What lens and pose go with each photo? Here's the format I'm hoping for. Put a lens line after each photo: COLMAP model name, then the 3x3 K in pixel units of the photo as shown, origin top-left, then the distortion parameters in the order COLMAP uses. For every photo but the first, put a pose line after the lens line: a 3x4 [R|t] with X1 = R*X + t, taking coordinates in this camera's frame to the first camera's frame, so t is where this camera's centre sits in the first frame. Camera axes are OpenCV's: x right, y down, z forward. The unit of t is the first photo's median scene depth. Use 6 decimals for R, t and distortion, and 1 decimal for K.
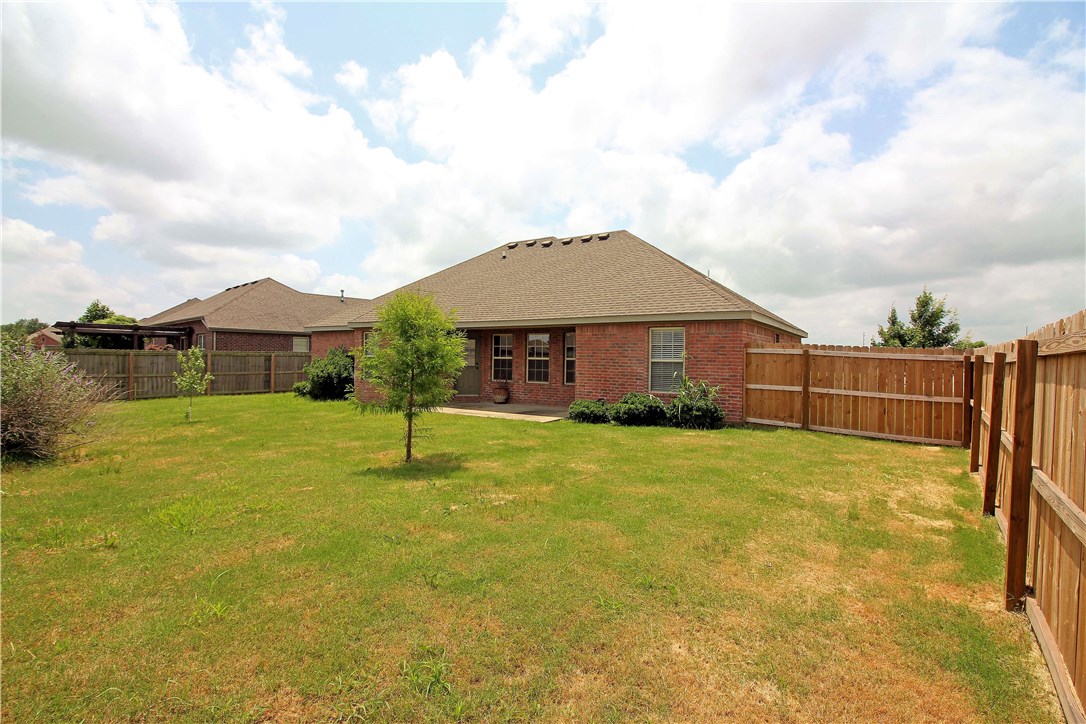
lens RADIAL K [[511.1, 0, 554.3], [0, 511.1, 322.9], [0, 0, 1]] dist [-0.011115, -0.008762]
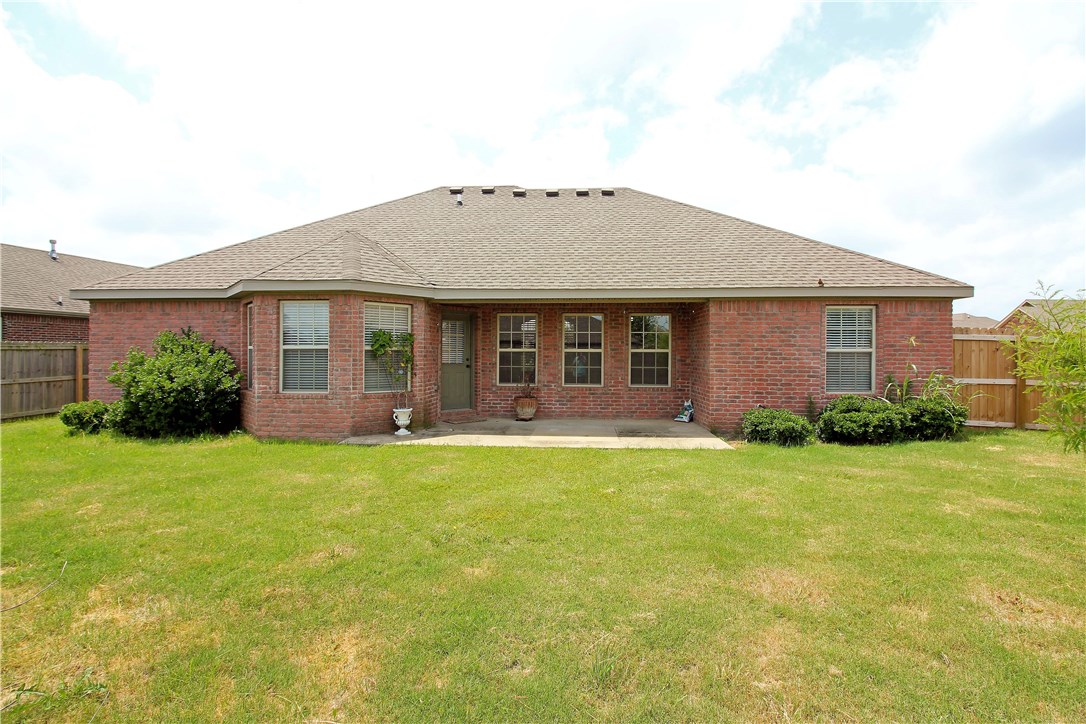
lens RADIAL K [[511.1, 0, 544.9], [0, 511.1, 313.8], [0, 0, 1]] dist [-0.011115, -0.008762]
pose [[0.874335, 0.029797, 0.484407, -0.611282], [-0.026182, 0.999556, -0.014226, 0.048224], [-0.484616, -0.000244, 0.874727, 0.642599]]
